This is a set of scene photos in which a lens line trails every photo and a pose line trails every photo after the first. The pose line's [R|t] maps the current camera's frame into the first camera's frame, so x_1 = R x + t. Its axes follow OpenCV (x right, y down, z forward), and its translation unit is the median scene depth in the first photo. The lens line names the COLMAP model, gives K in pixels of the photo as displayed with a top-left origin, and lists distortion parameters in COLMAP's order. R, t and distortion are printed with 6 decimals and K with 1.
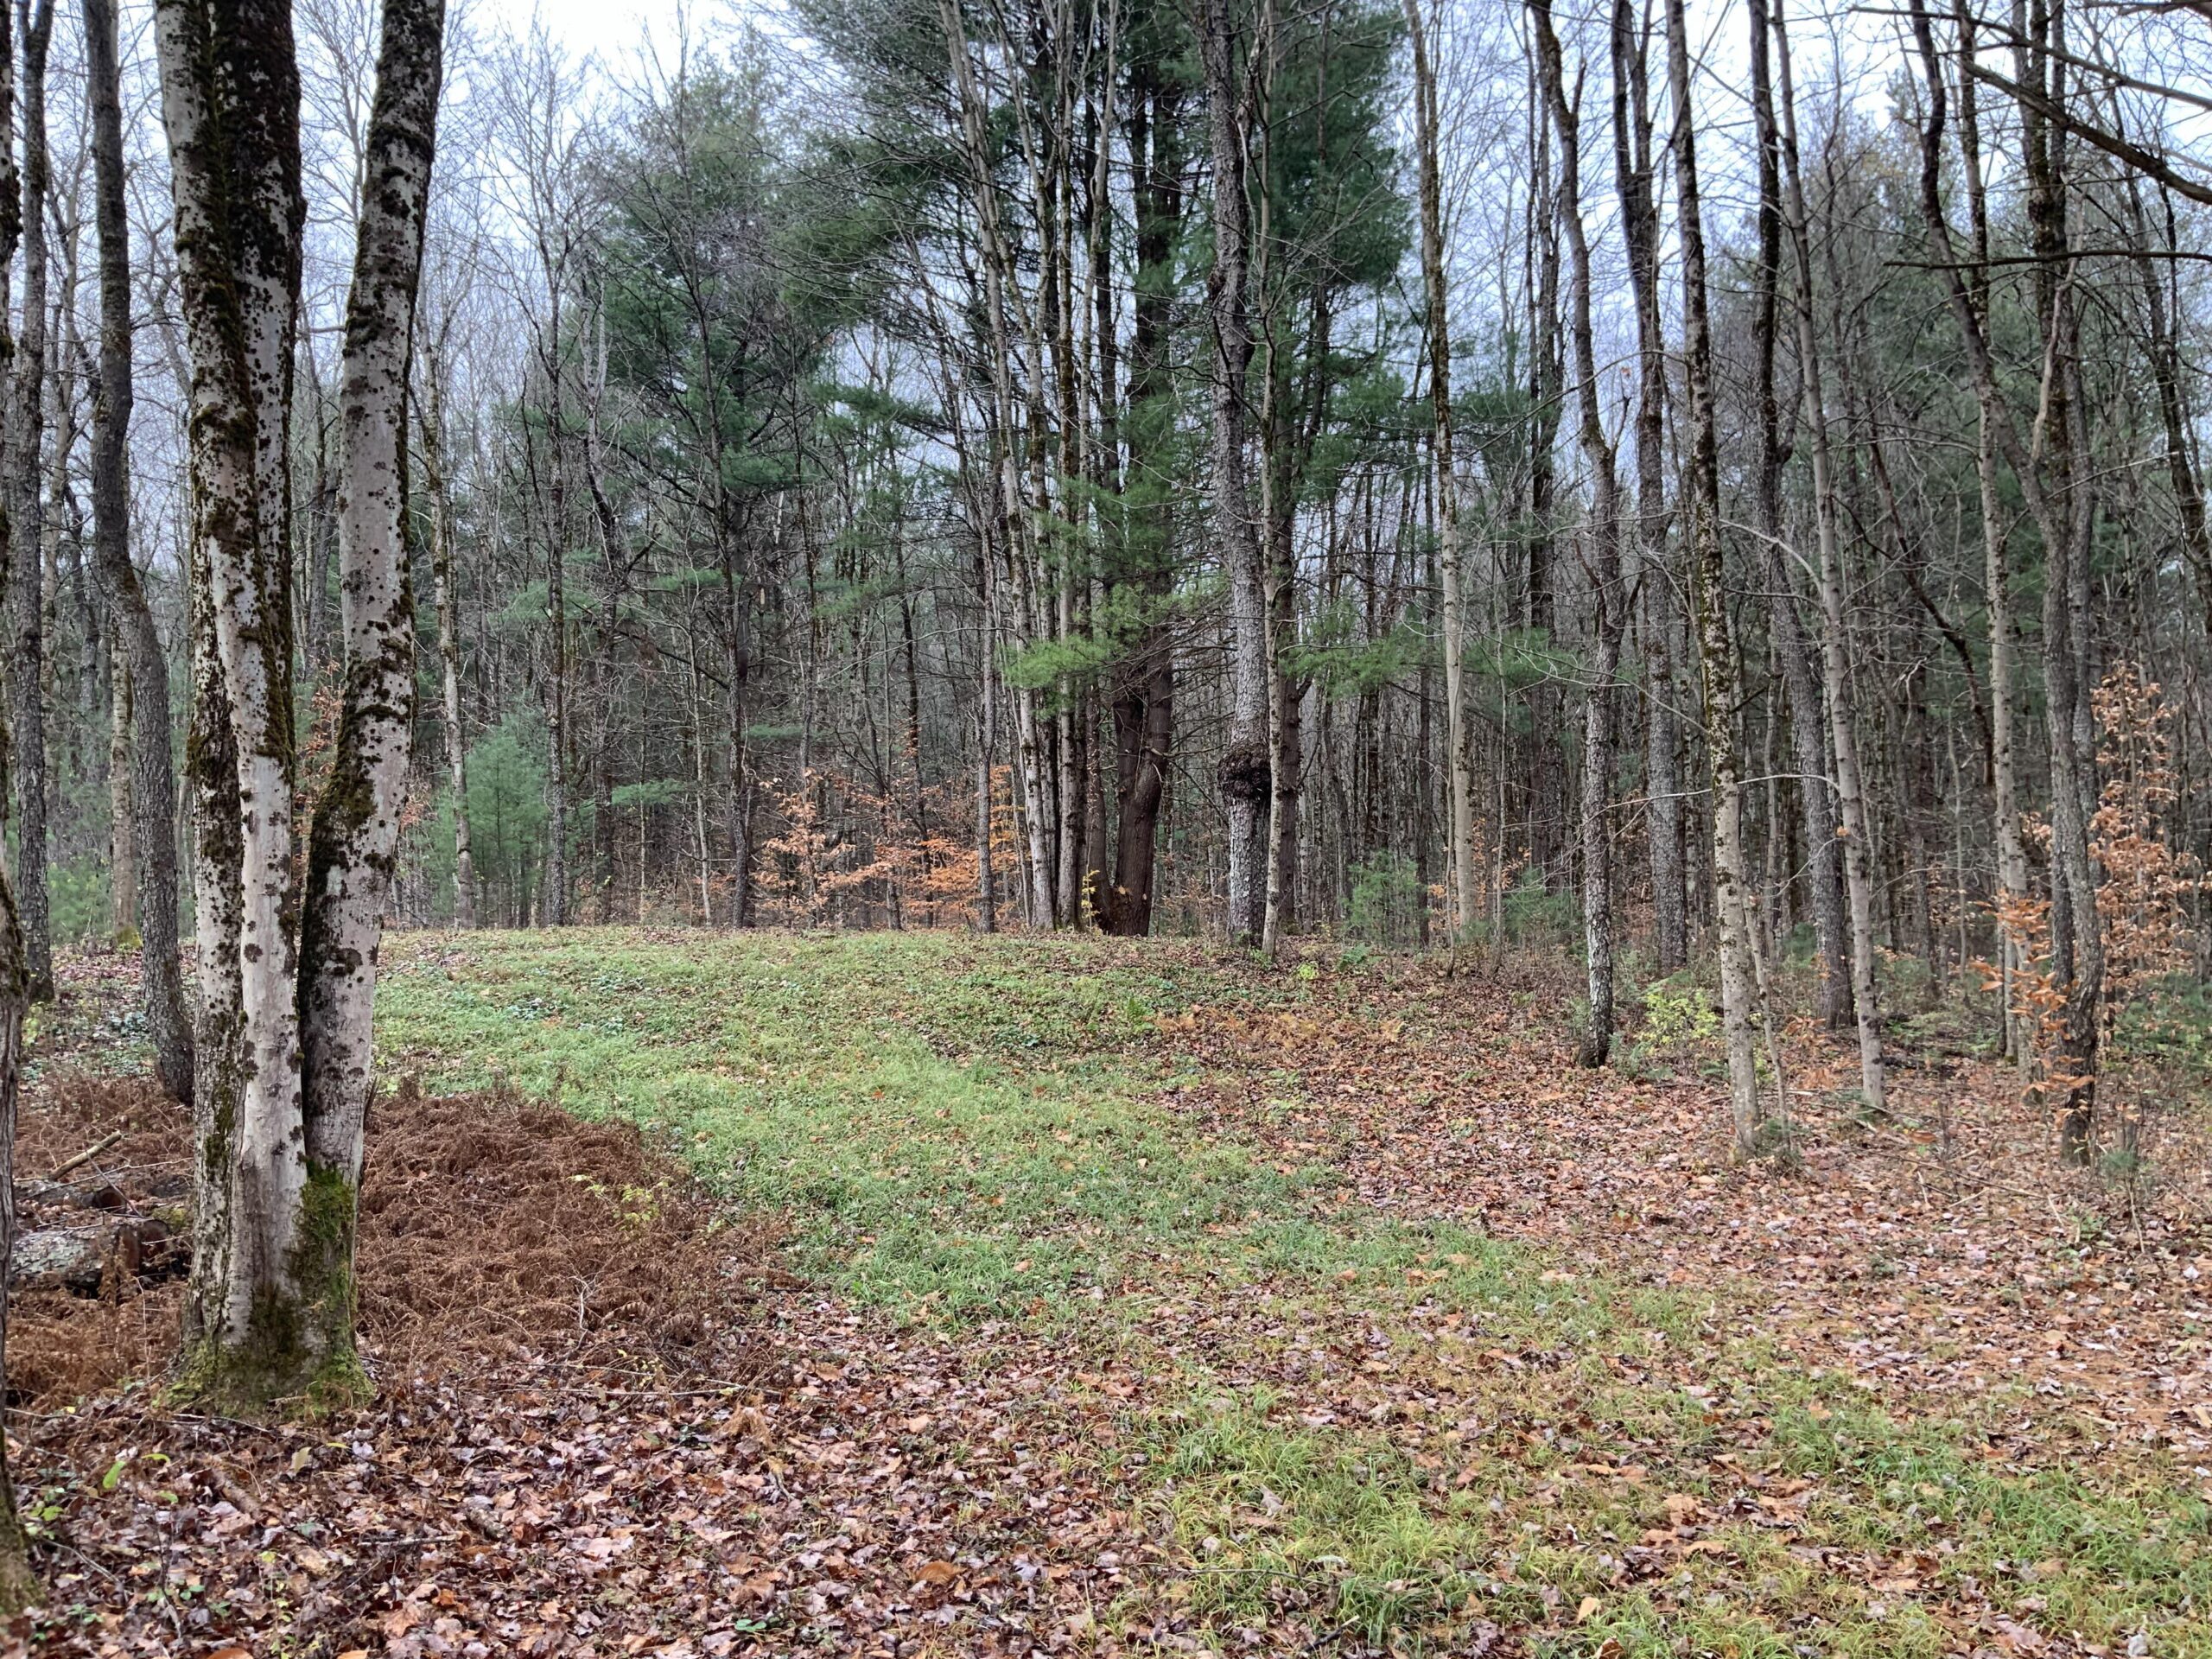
lens RADIAL K [[1766.5, 0, 1112.4], [0, 1766.5, 810.7], [0, 0, 1]] dist [0.031977, -0.057826]
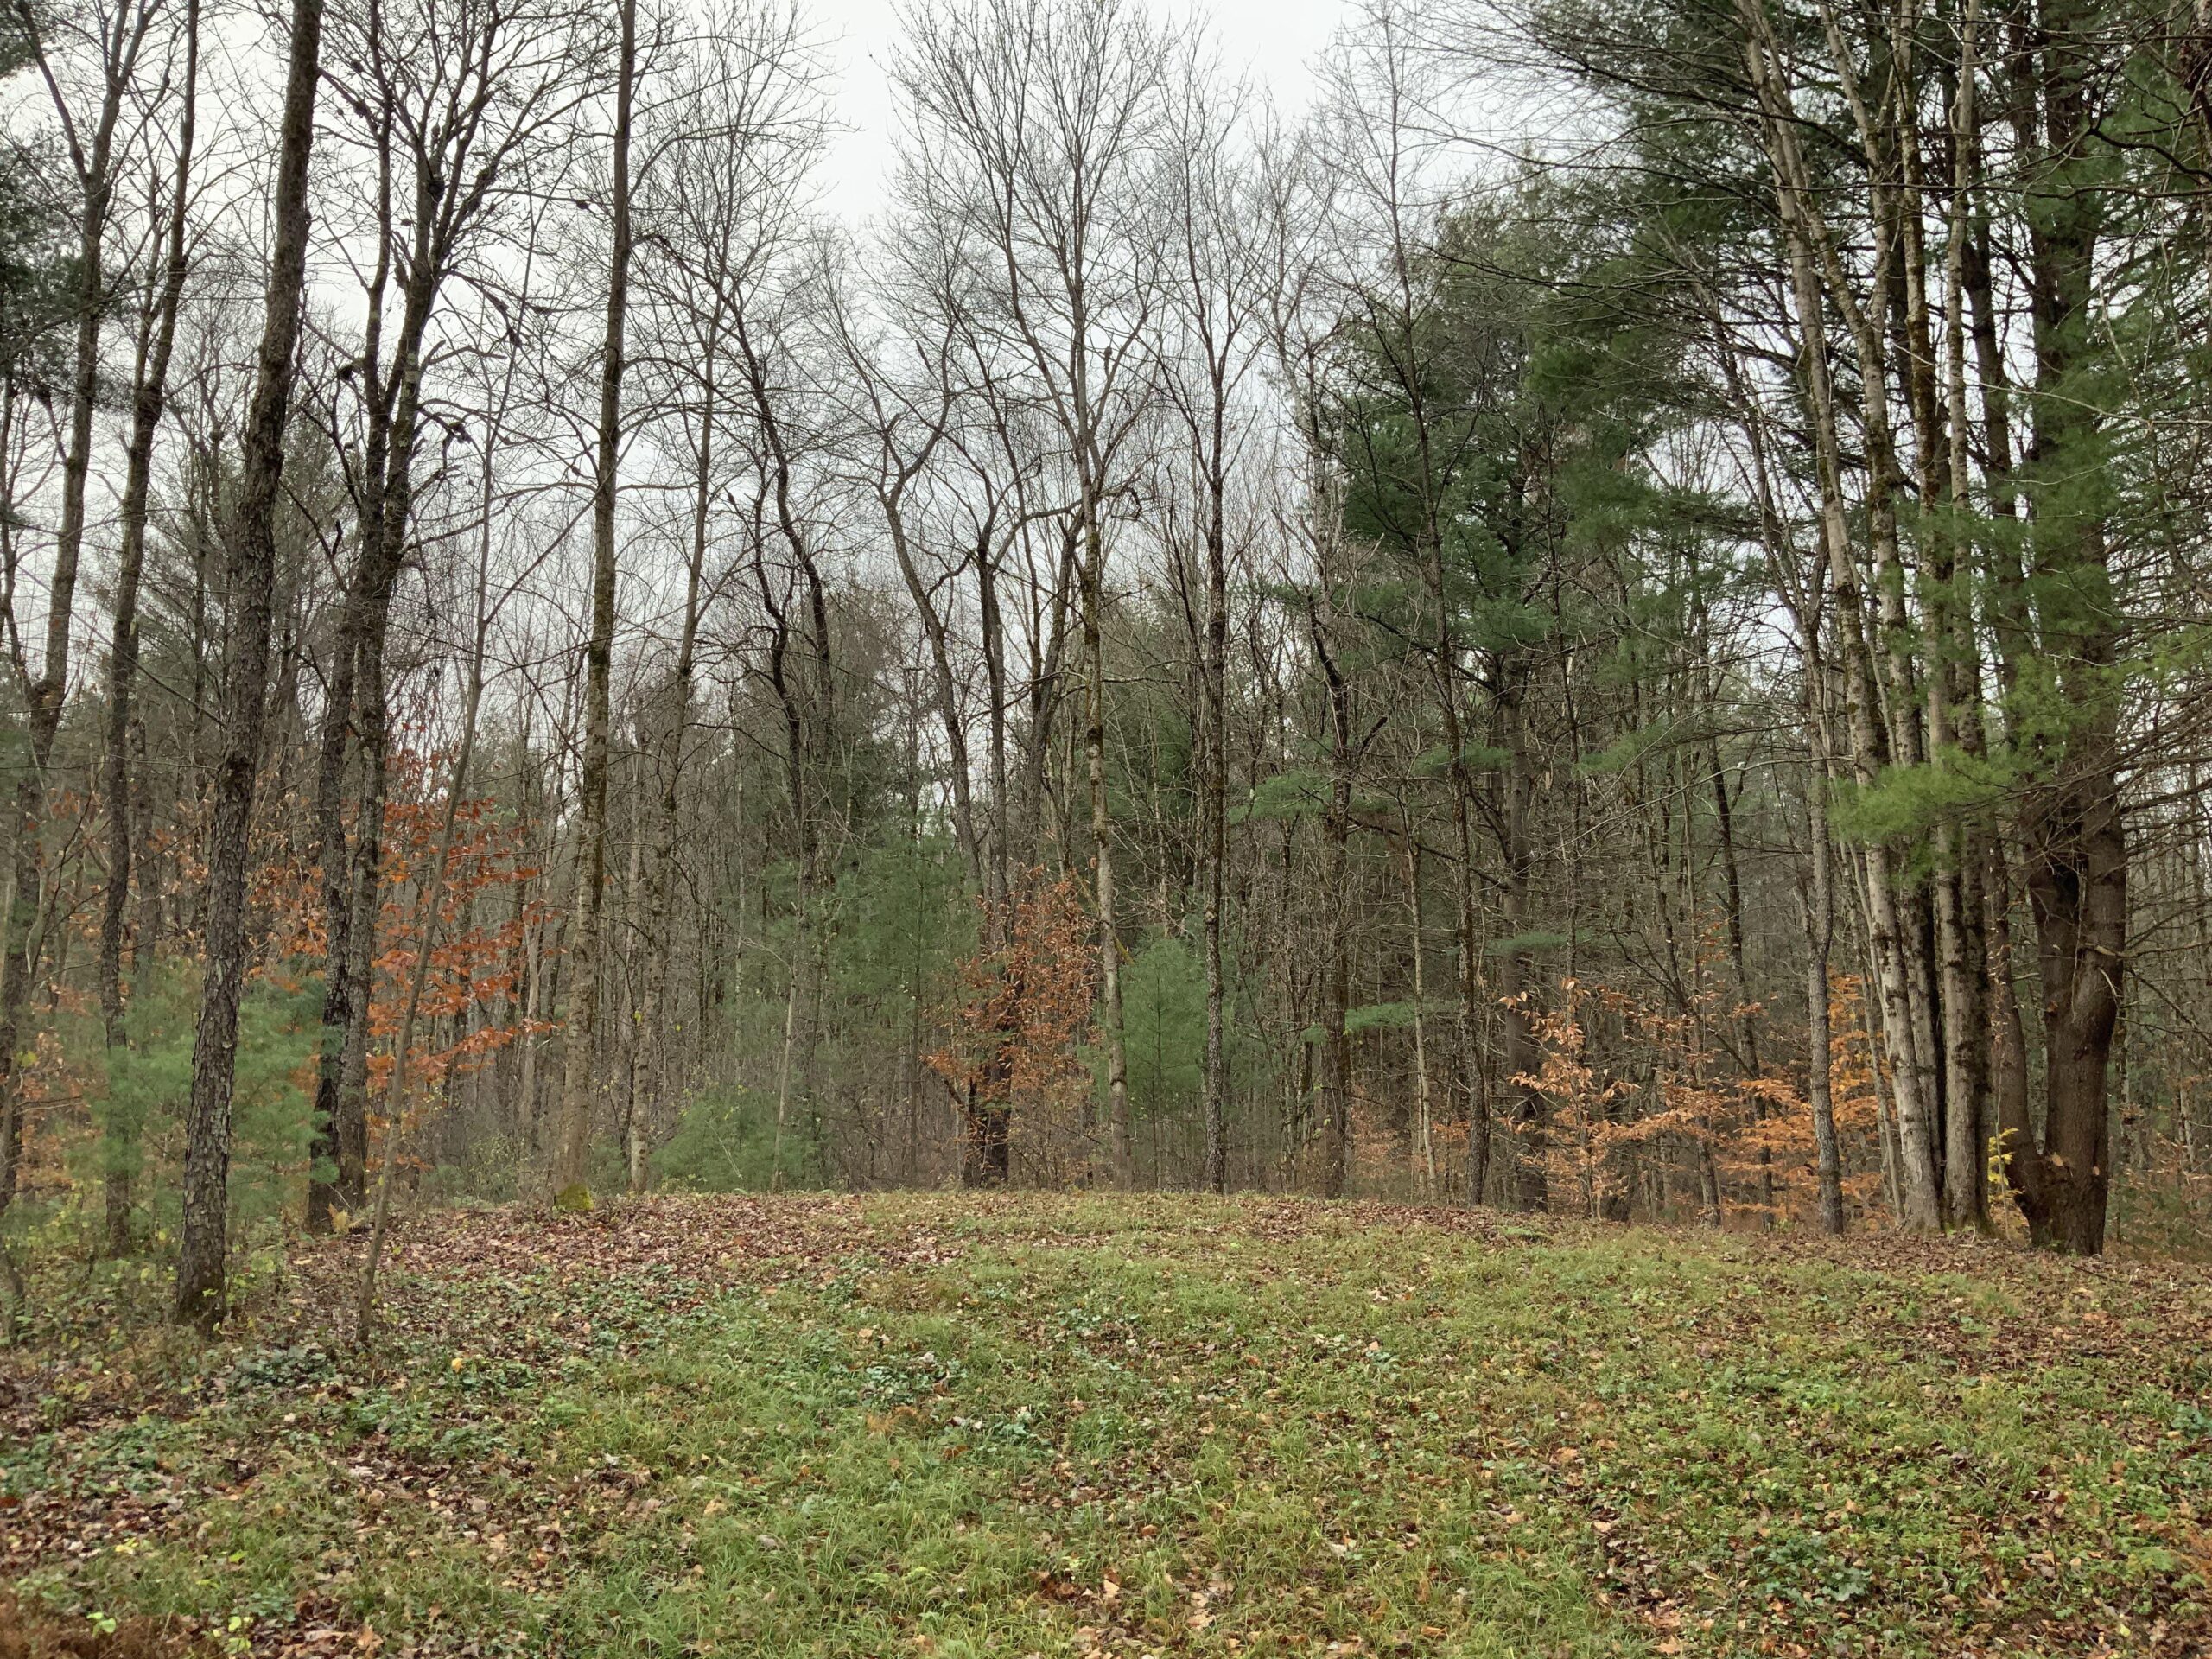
lens RADIAL K [[1717.9, 0, 1102.8], [0, 1717.9, 841.7], [0, 0, 1]] dist [0.060666, -0.141822]
pose [[0.881889, -0.045380, -0.469268, -0.001615], [-0.008437, 0.993678, -0.111947, 0.002005], [0.471381, 0.102684, 0.875931, 0.313780]]
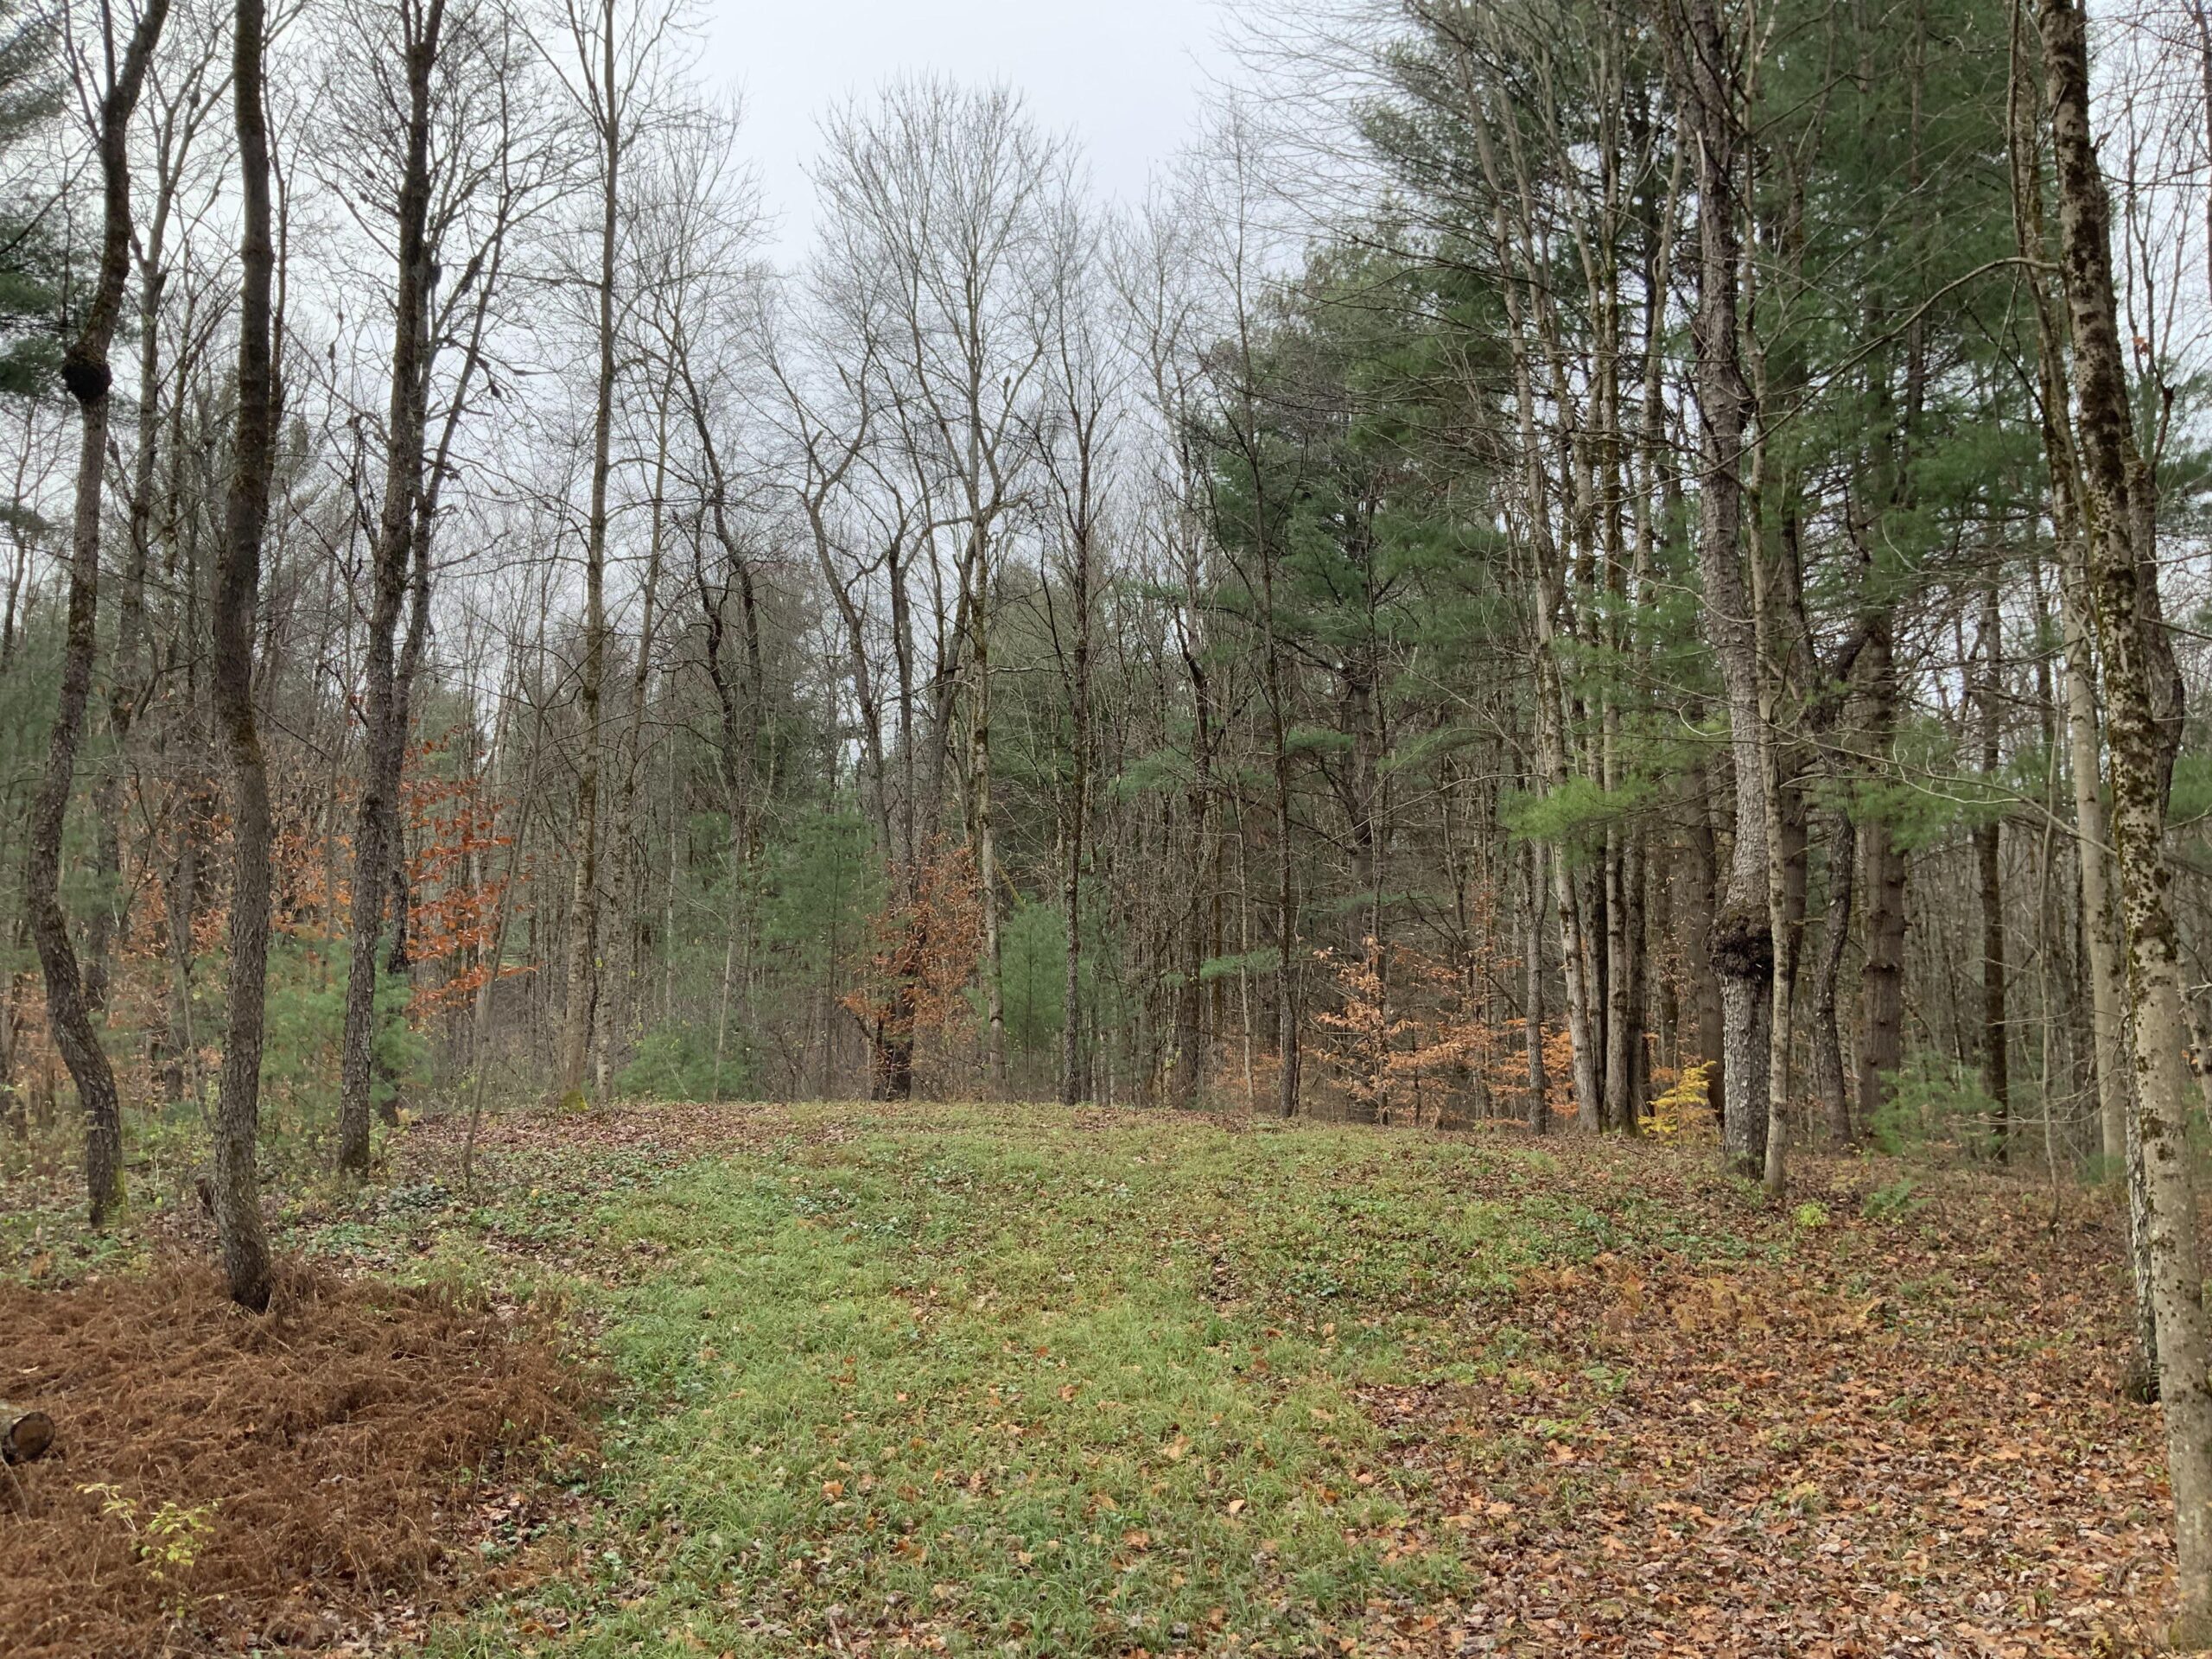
lens RADIAL K [[1766.5, 0, 1112.4], [0, 1766.5, 810.7], [0, 0, 1]] dist [0.031977, -0.057826]
pose [[0.903470, -0.026345, -0.427842, 0.119829], [-0.014951, 0.995565, -0.092876, -0.002433], [0.428391, 0.090308, 0.899069, 0.137927]]
